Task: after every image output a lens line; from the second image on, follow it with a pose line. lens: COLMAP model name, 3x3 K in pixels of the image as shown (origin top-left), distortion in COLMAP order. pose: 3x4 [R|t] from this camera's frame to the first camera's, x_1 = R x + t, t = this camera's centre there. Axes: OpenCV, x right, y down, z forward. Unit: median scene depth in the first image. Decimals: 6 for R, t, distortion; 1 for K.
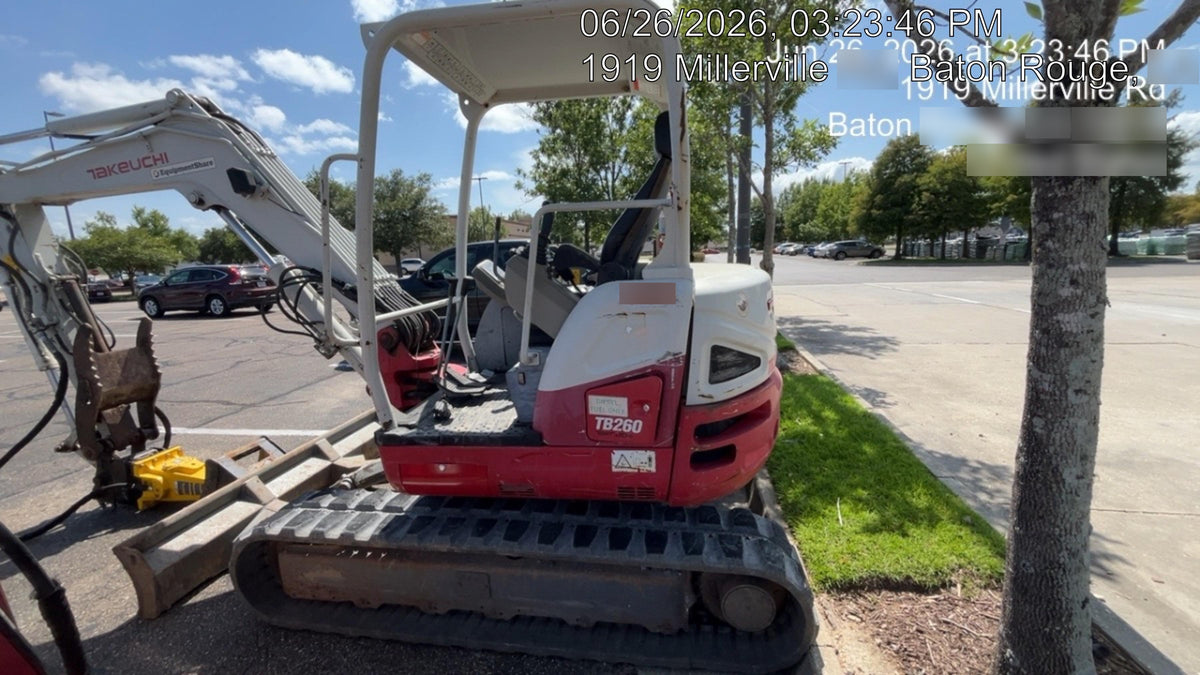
lens RADIAL K [[465.7, 0, 593.8], [0, 465.7, 326.0], [0, 0, 1]] dist [-0.001928, 0.000097]
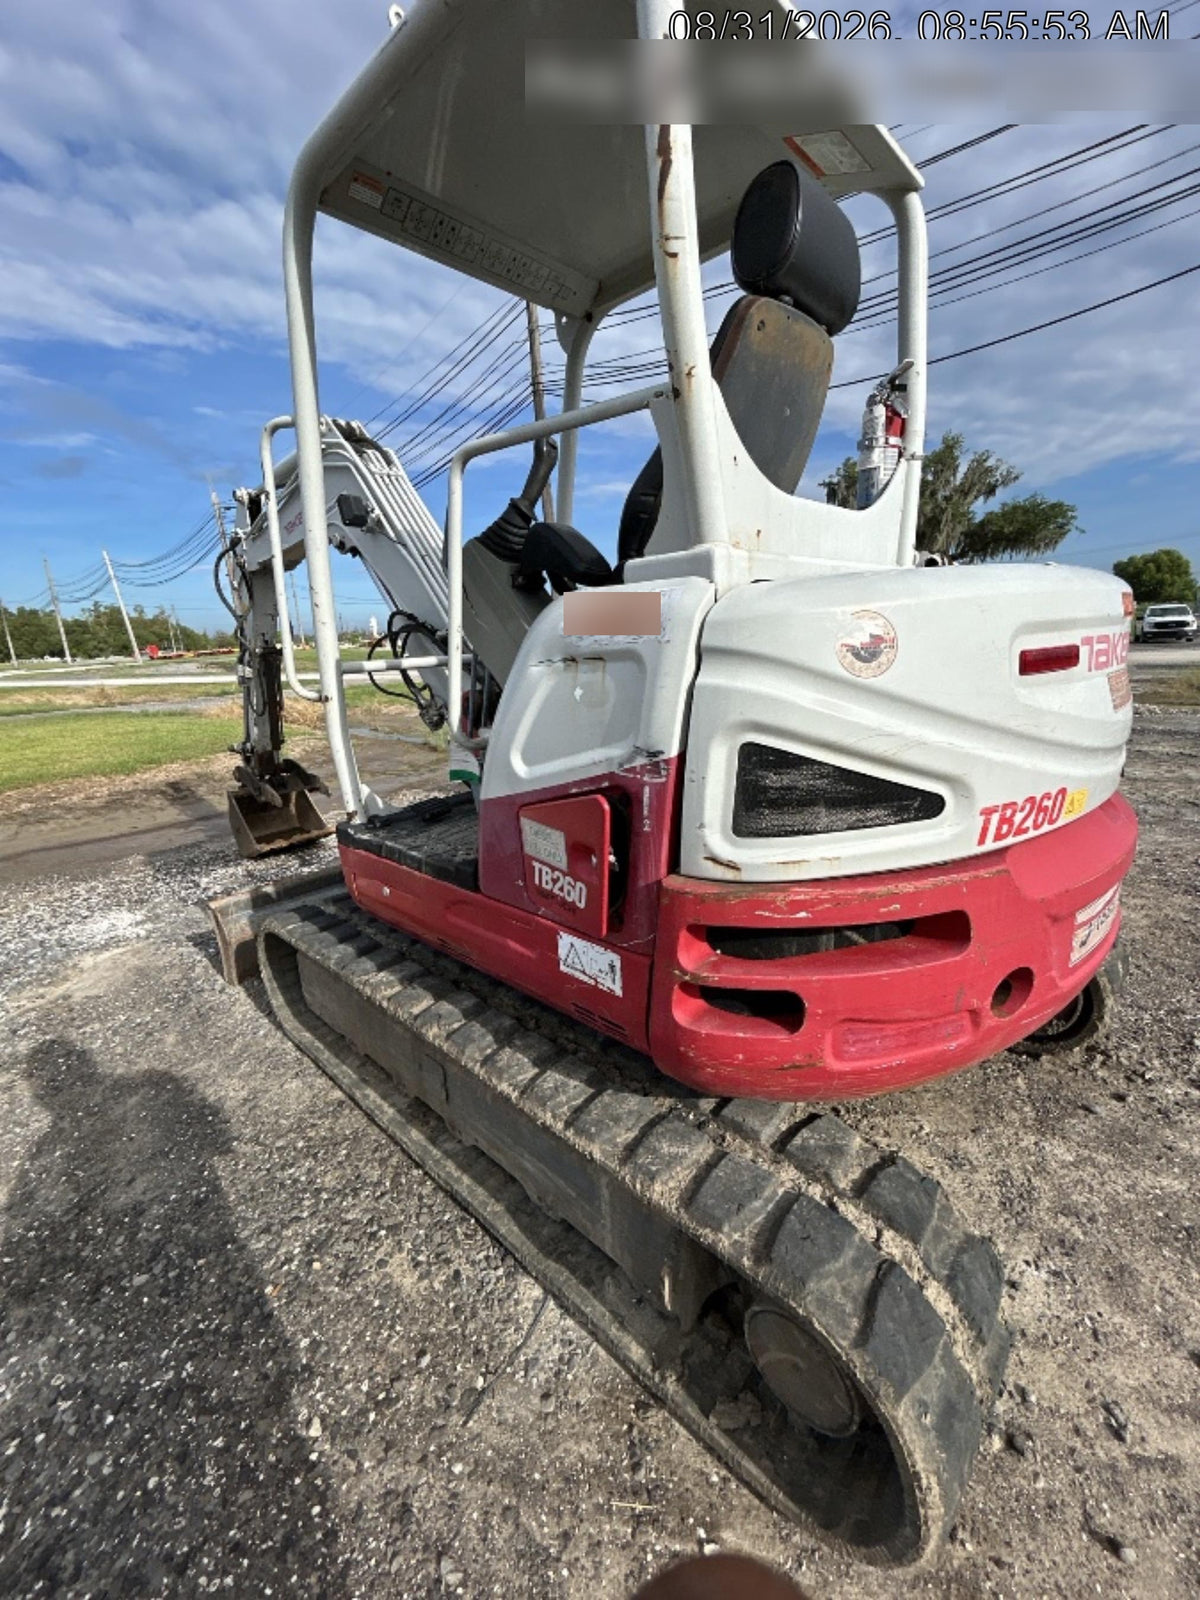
lens RADIAL K [[636.2, 0, 601.4], [0, 636.2, 796.3], [0, 0, 1]] dist [-0.000513, -0.000192]
pose [[0.820441, 0.139462, -0.554461, 0.452718], [-0.080773, 0.988340, 0.129073, 0.026051], [0.565996, -0.061111, 0.822140, 0.461689]]
